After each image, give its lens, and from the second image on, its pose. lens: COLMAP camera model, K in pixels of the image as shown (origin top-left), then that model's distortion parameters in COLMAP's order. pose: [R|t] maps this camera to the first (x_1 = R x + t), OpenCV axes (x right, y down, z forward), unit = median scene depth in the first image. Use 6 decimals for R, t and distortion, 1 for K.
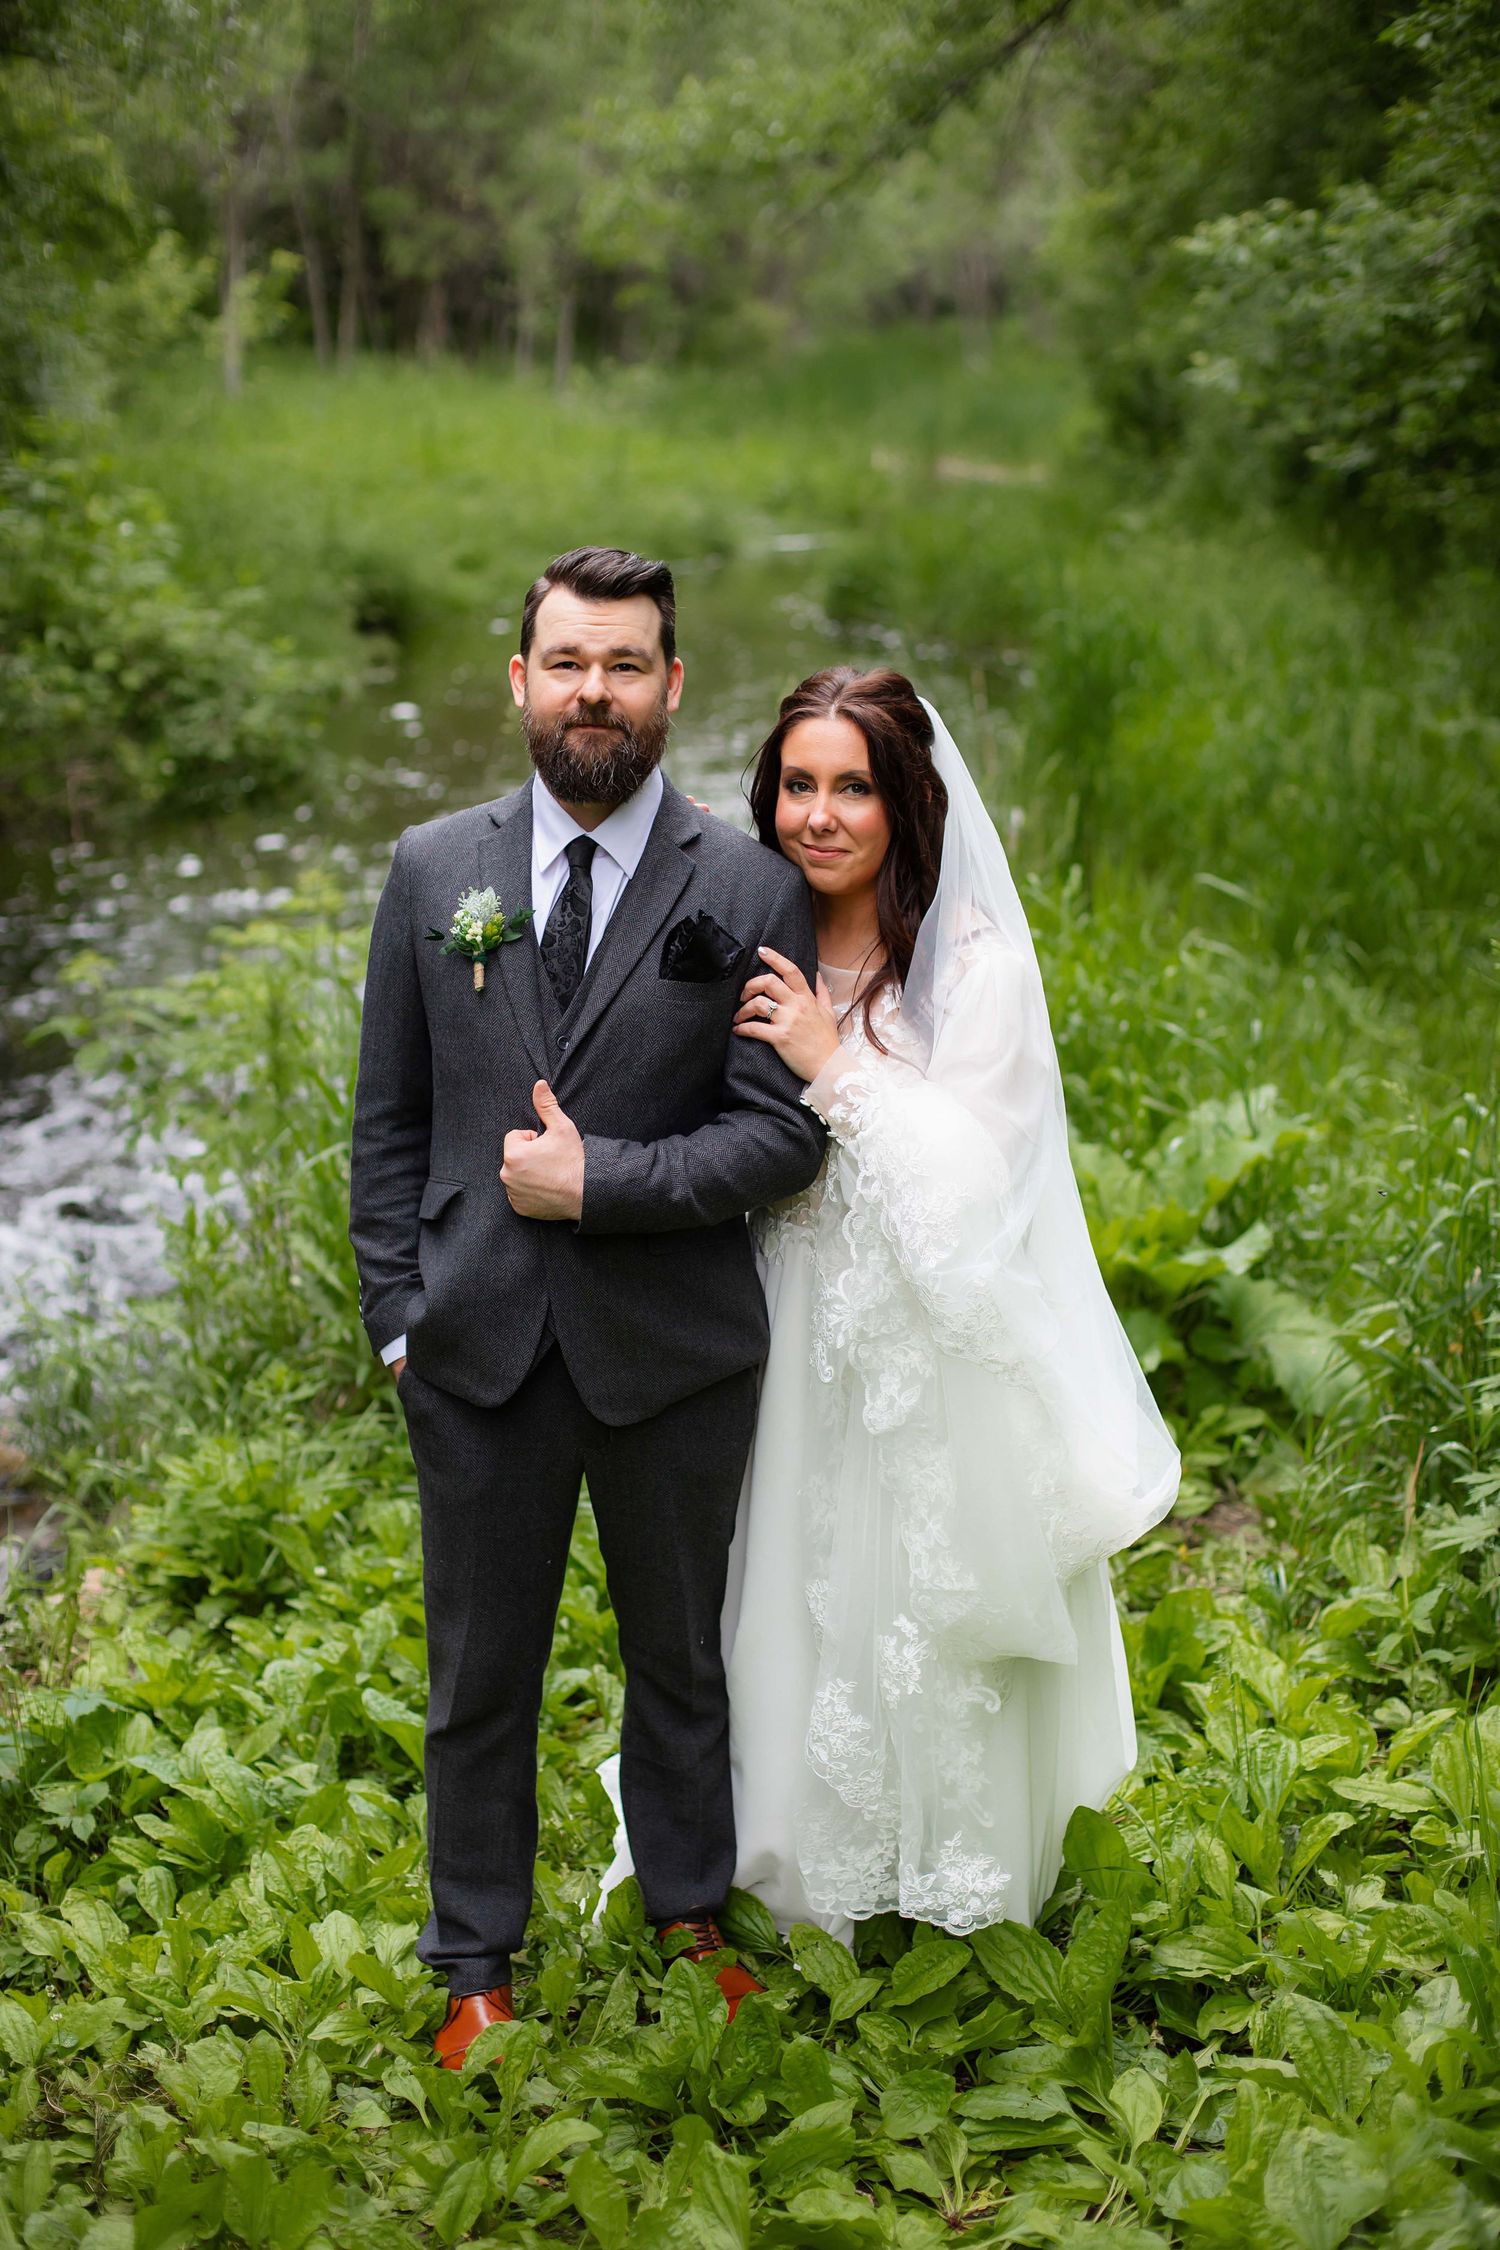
lens RADIAL K [[3256.7, 0, 746.1], [0, 3256.7, 1152.2], [0, 0, 1]] dist [-0.128300, 0.061821]
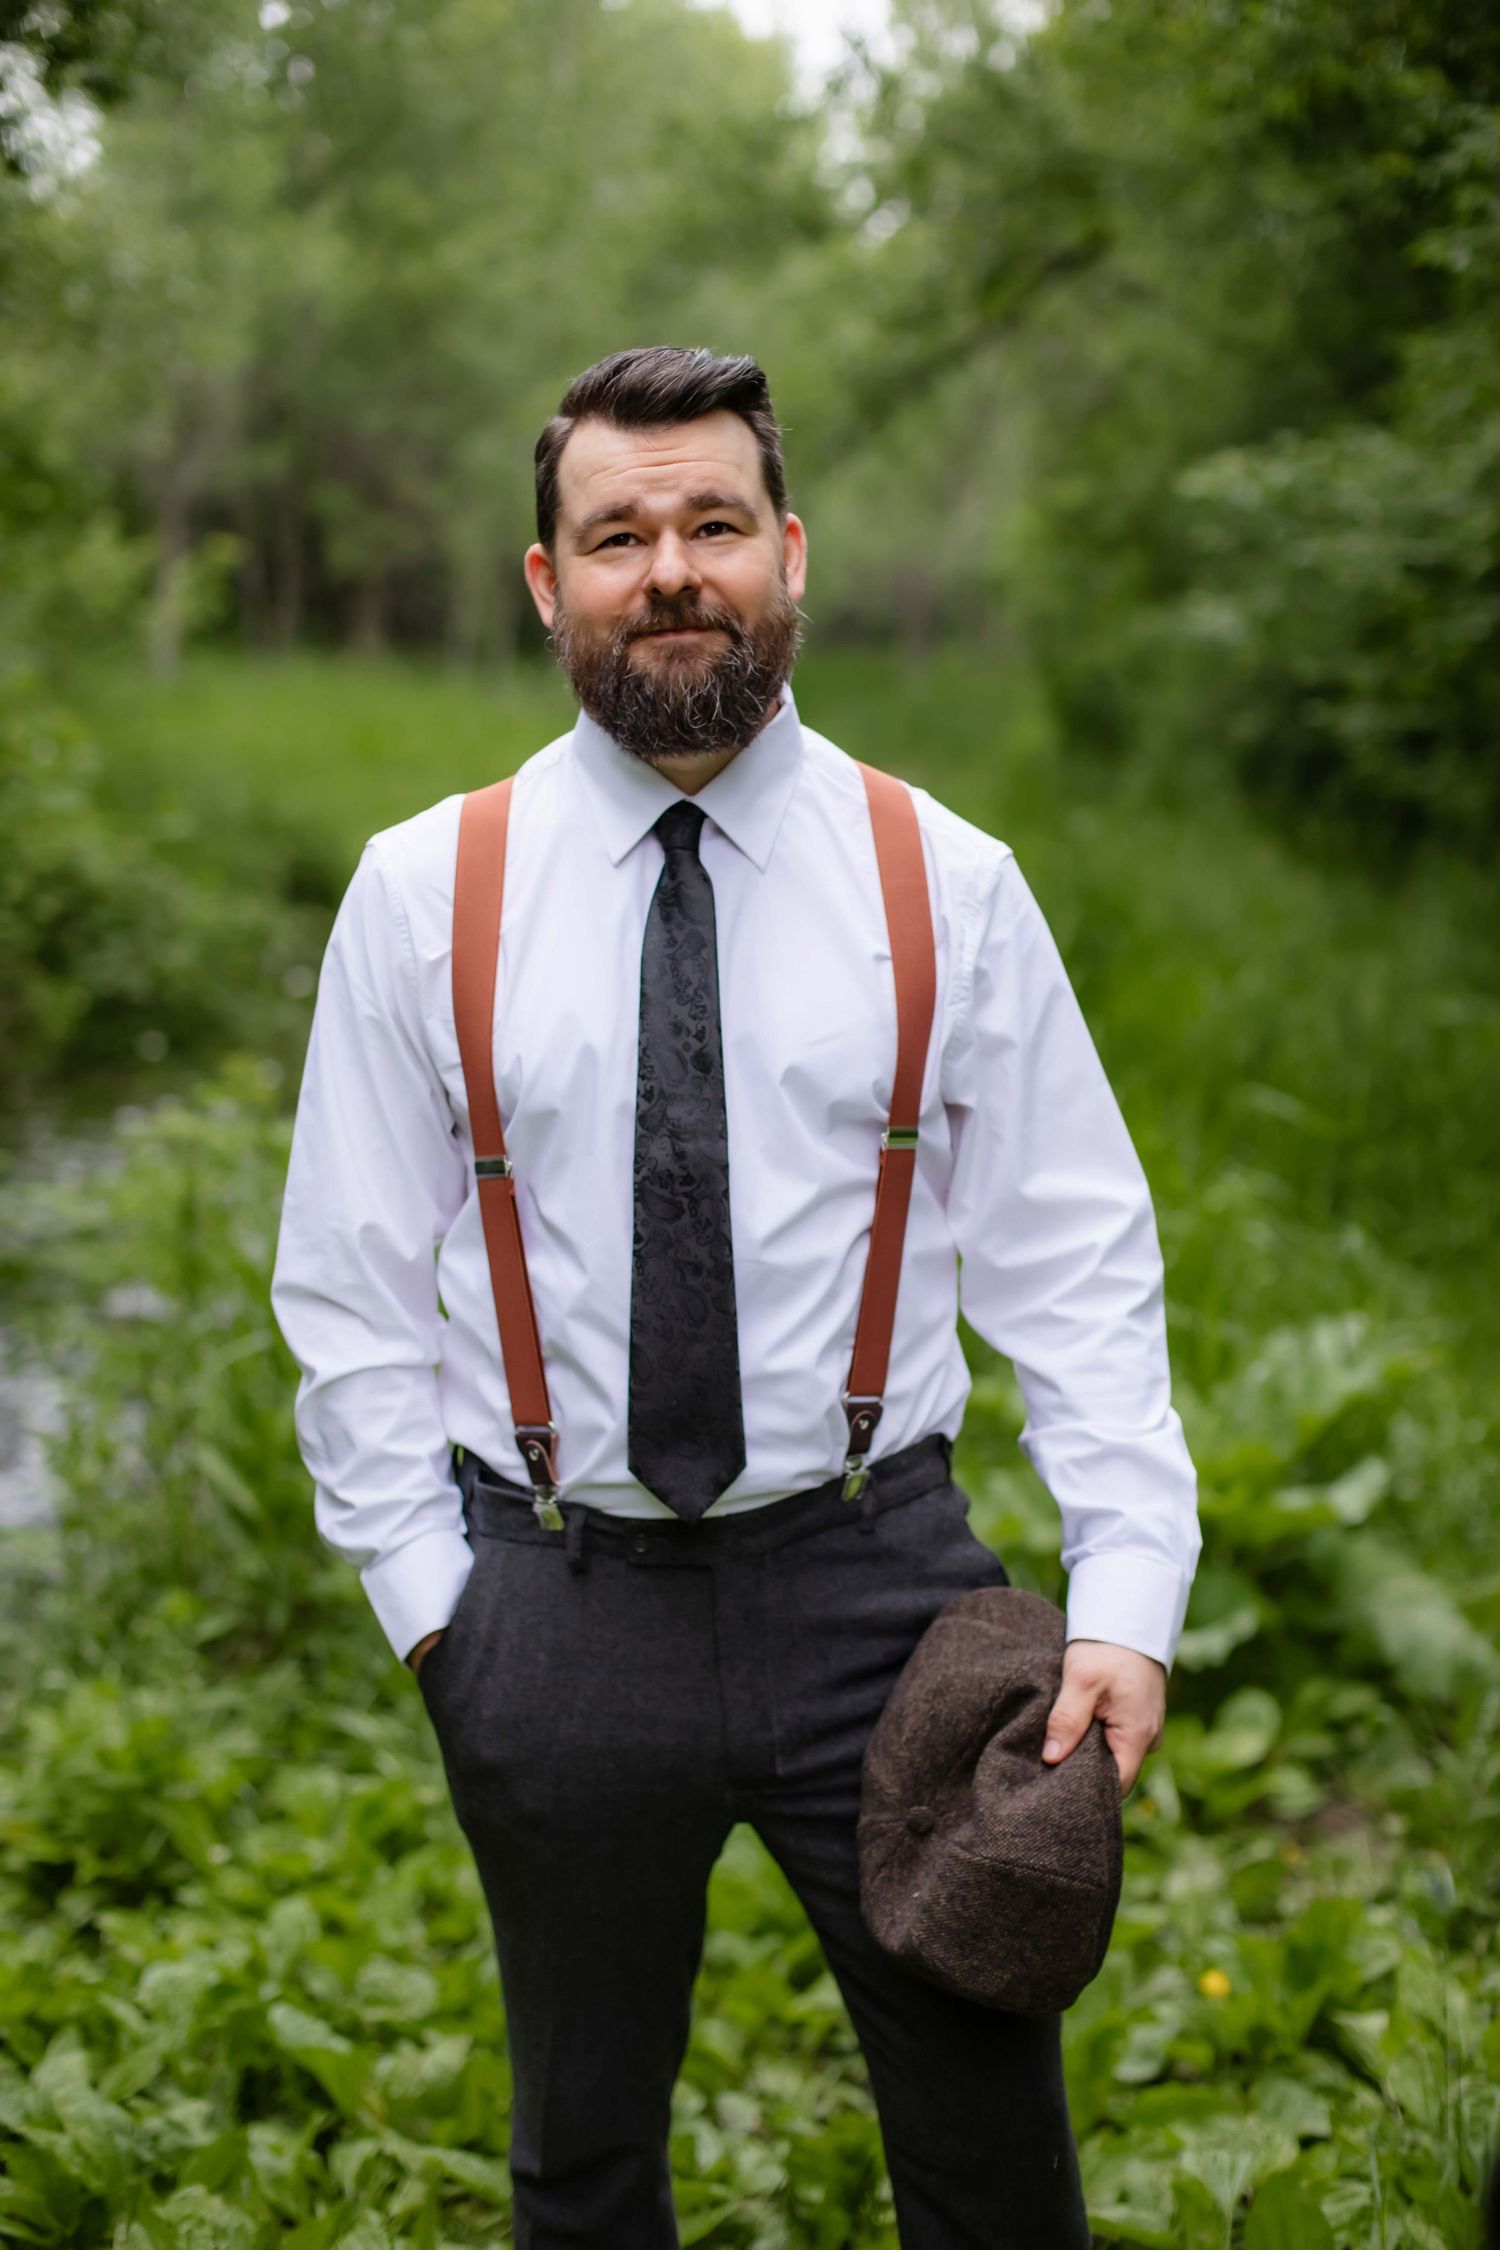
lens RADIAL K [[3283.1, 0, 761.2], [0, 3283.1, 1123.1], [0, 0, 1]] dist [-0.145835, 0.162695]
pose [[0.999182, 0.027444, 0.029688, -0.023383], [-0.023972, 0.993466, -0.111579, 0.031057], [-0.032556, 0.110776, 0.993312, 0.159437]]
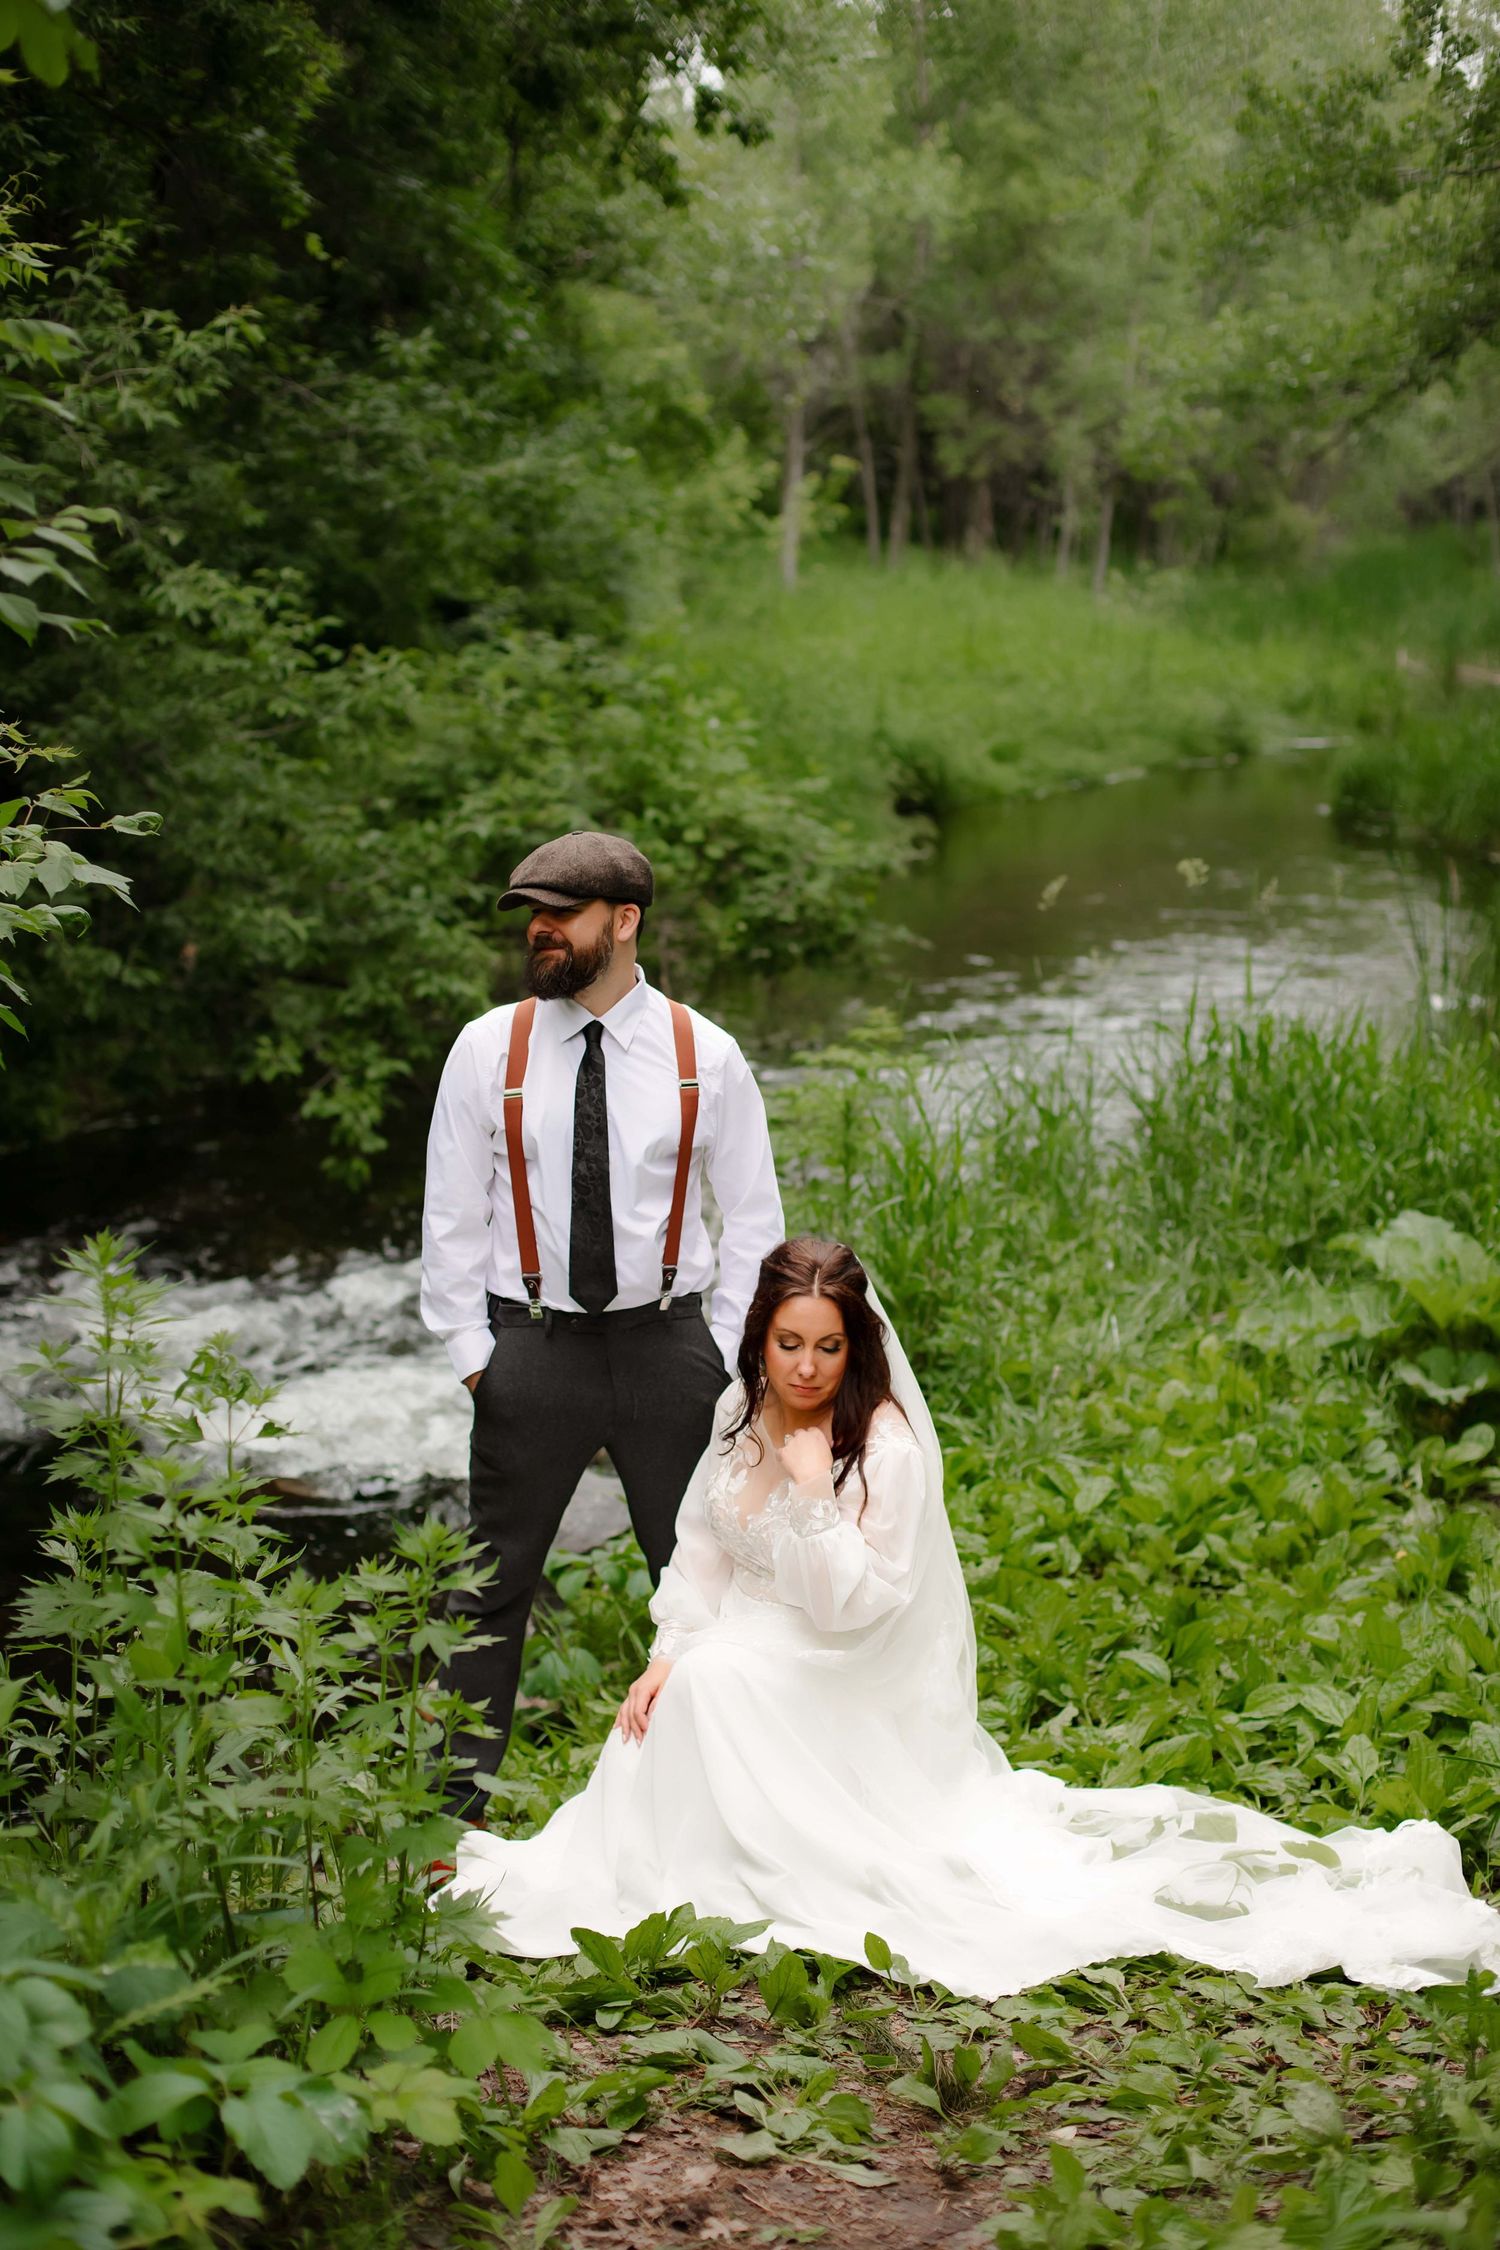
lens RADIAL K [[3283.1, 0, 761.2], [0, 3283.1, 1123.1], [0, 0, 1]] dist [-0.145835, 0.162695]
pose [[0.987383, 0.045217, -0.151759, 0.027083], [-0.054904, 0.996672, -0.060258, 0.050898], [0.148529, 0.067830, 0.986579, -0.373667]]
